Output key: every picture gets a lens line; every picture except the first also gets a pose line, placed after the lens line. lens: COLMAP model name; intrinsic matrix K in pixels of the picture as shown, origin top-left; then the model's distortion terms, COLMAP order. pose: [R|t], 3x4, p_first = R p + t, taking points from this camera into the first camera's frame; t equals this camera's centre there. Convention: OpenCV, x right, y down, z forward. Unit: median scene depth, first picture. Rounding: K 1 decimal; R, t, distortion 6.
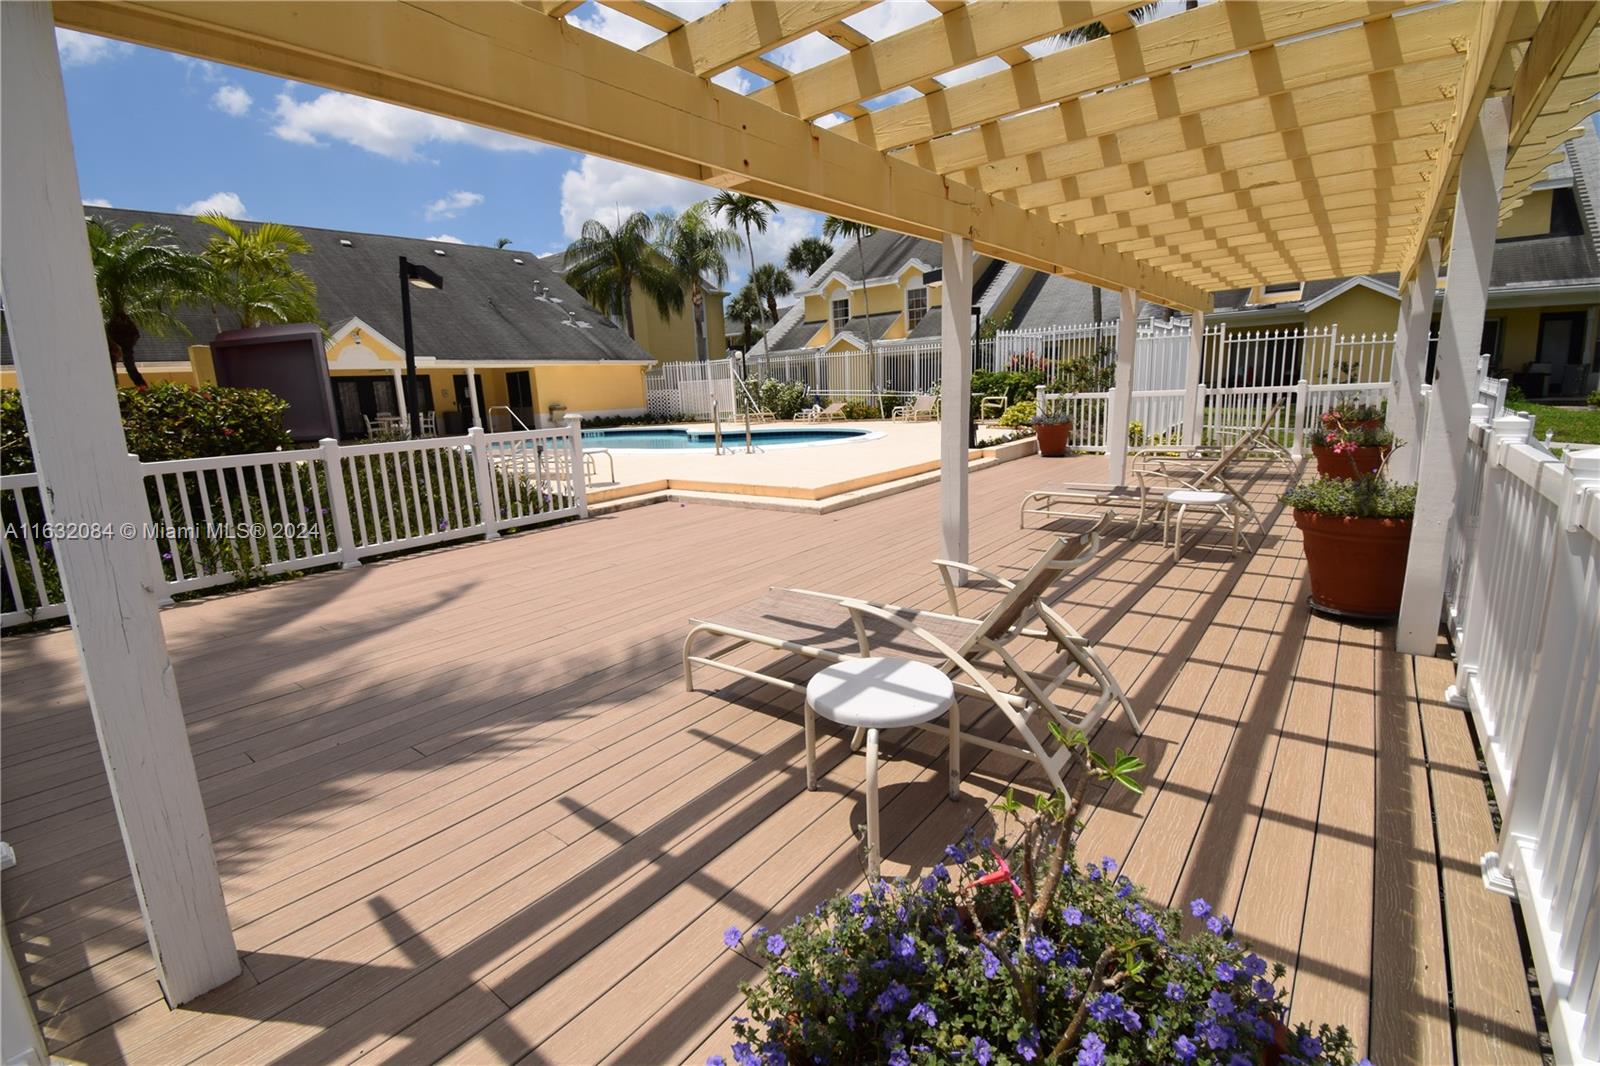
lens RADIAL K [[708.5, 0, 803.1], [0, 708.5, 528.9], [0, 0, 1]] dist [0.022591, -0.028008]
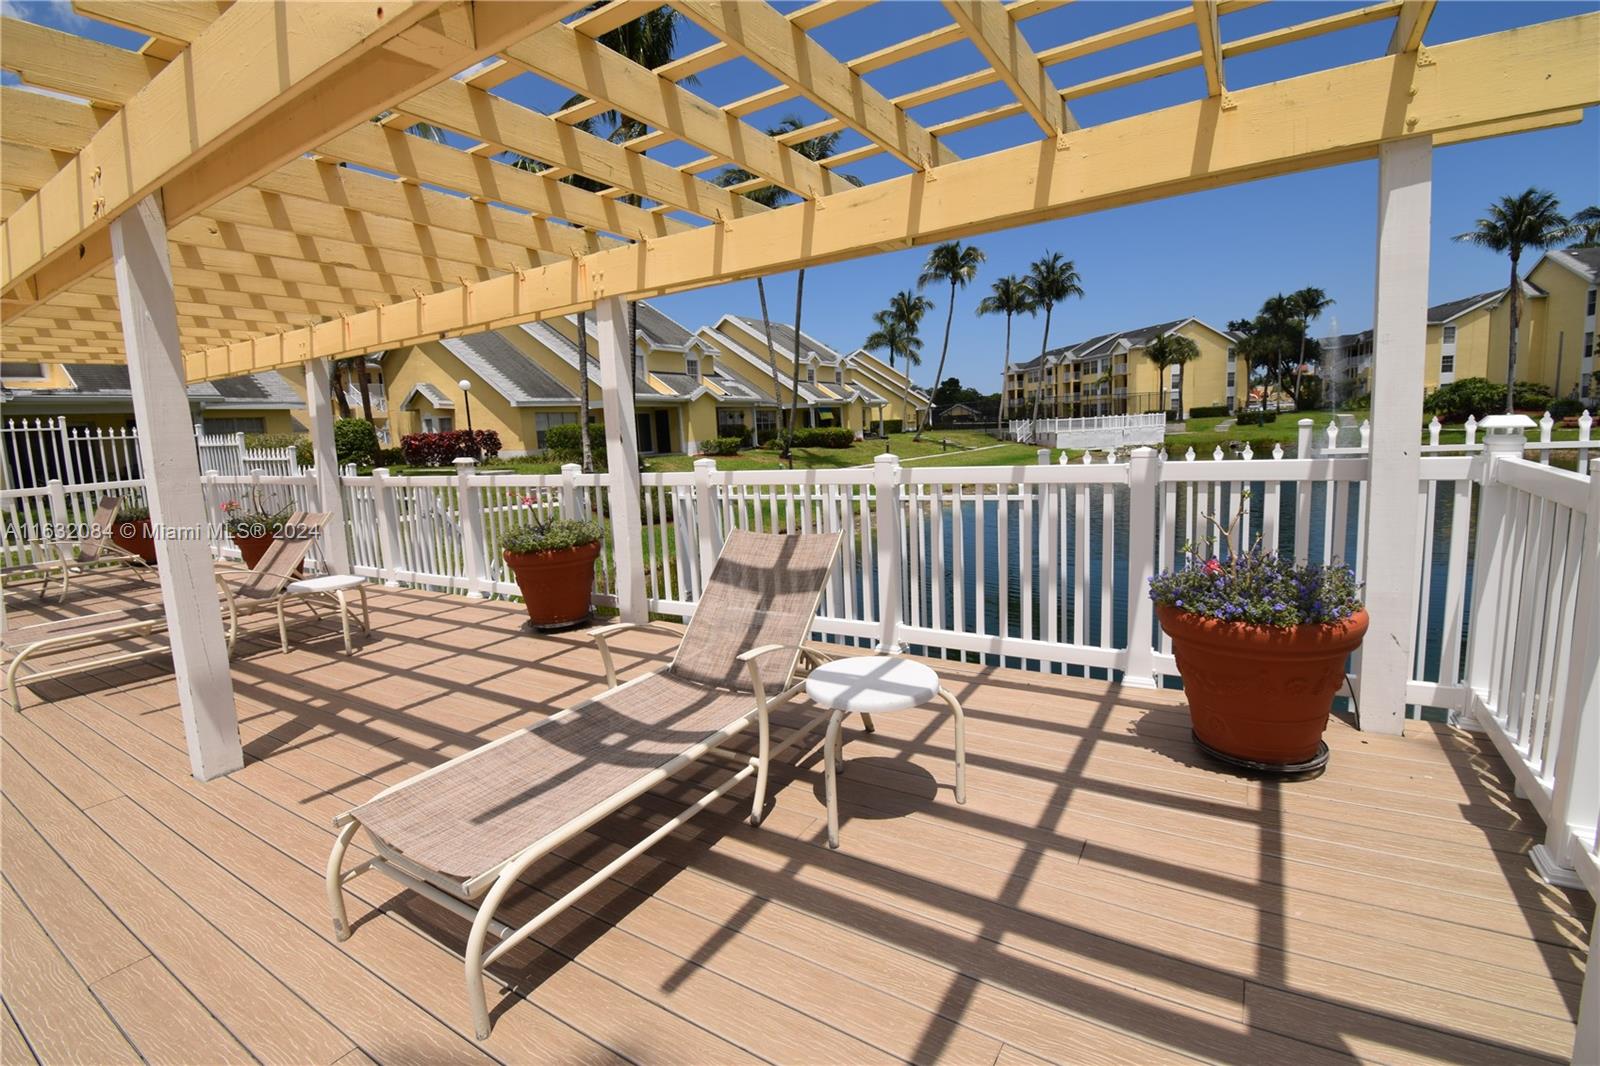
lens RADIAL K [[708.5, 0, 803.1], [0, 708.5, 528.9], [0, 0, 1]] dist [0.022591, -0.028008]
pose [[-0.106377, -0.092492, 0.990015, -0.640280], [0.248633, 0.961560, 0.116549, -0.106083], [-0.962739, 0.258548, -0.079291, 0.759194]]
